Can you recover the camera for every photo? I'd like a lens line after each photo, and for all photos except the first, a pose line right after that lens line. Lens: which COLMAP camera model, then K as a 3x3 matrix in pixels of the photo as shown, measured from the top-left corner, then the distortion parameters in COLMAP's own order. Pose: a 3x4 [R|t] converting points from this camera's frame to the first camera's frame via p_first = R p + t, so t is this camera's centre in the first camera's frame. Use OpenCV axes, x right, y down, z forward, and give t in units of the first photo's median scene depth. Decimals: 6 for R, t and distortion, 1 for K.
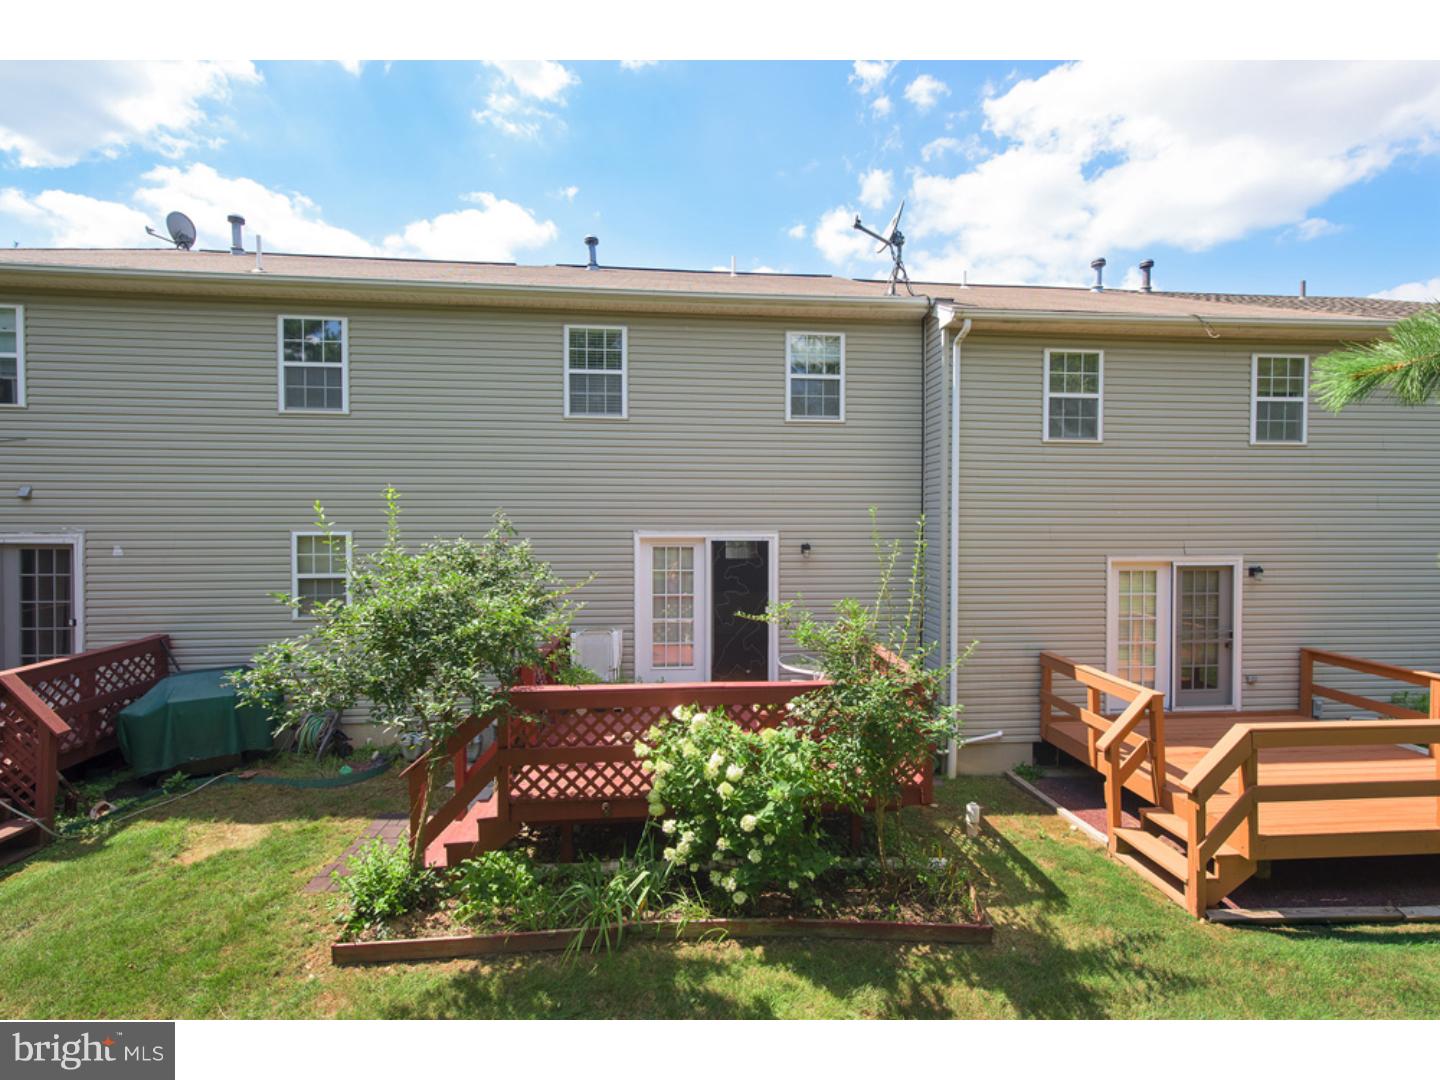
lens RADIAL K [[652.6, 0, 720.0], [0, 652.6, 540.0], [0, 0, 1]] dist [-0.000208, -0.000028]
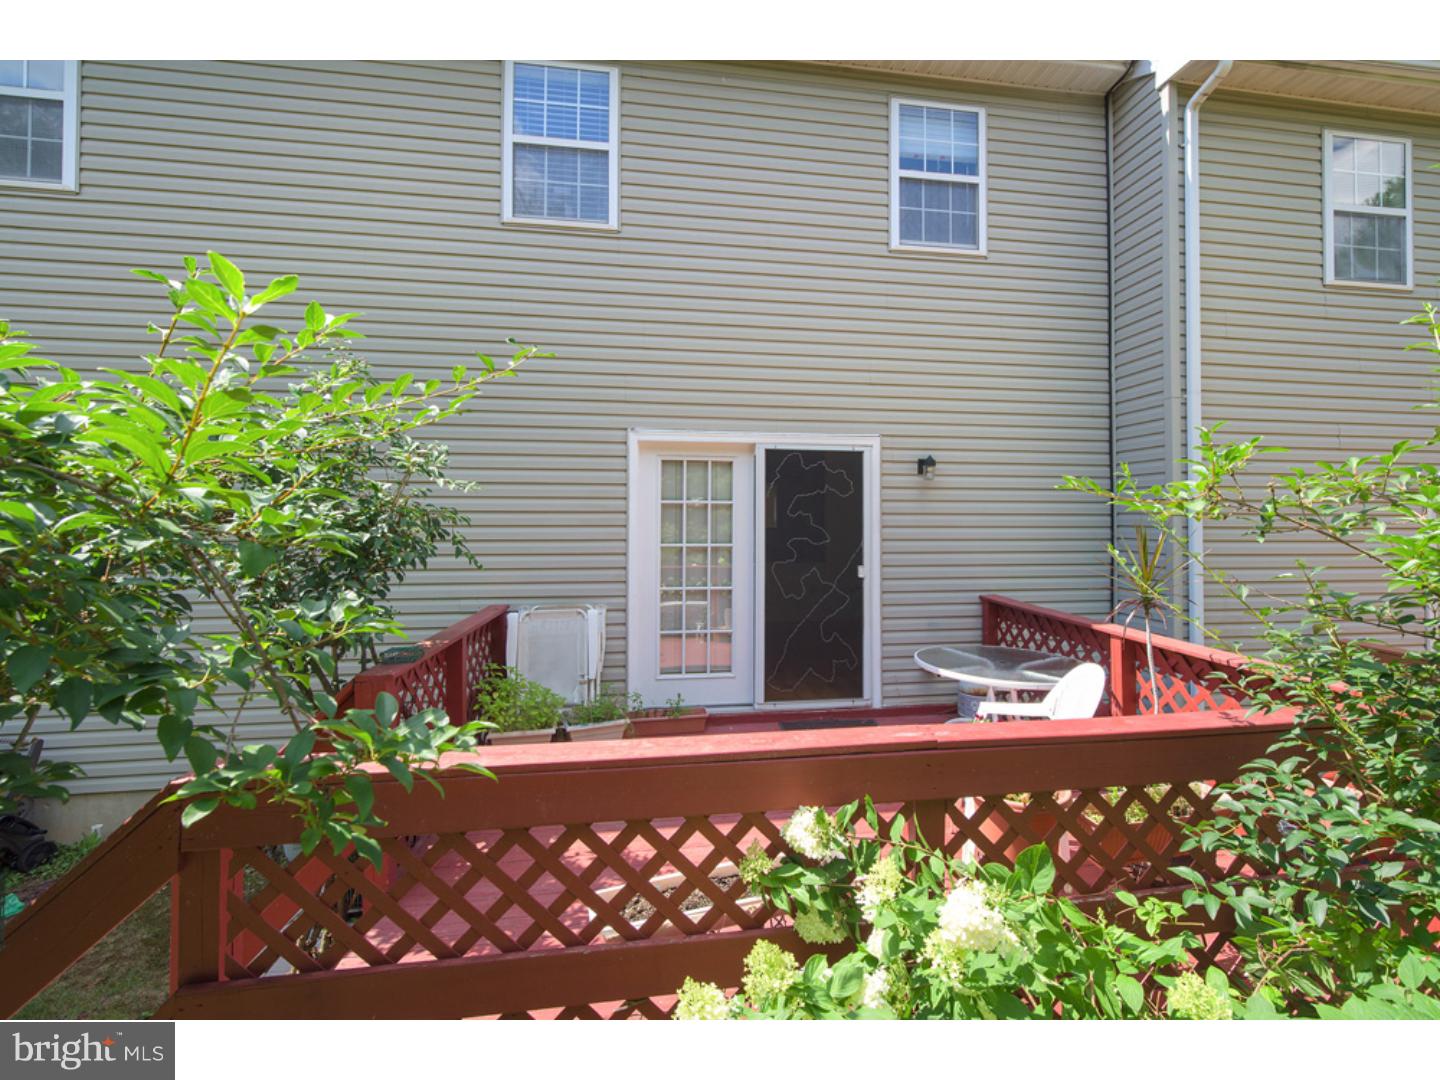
lens RADIAL K [[625.4, 0, 739.0], [0, 625.4, 523.9], [0, 0, 1]] dist [-0.002410, -0.000421]
pose [[0.996970, 0.005140, 0.077614, -0.078404], [-0.002603, 0.999460, -0.032762, 0.084415], [-0.077740, 0.032461, 0.996445, 0.463592]]
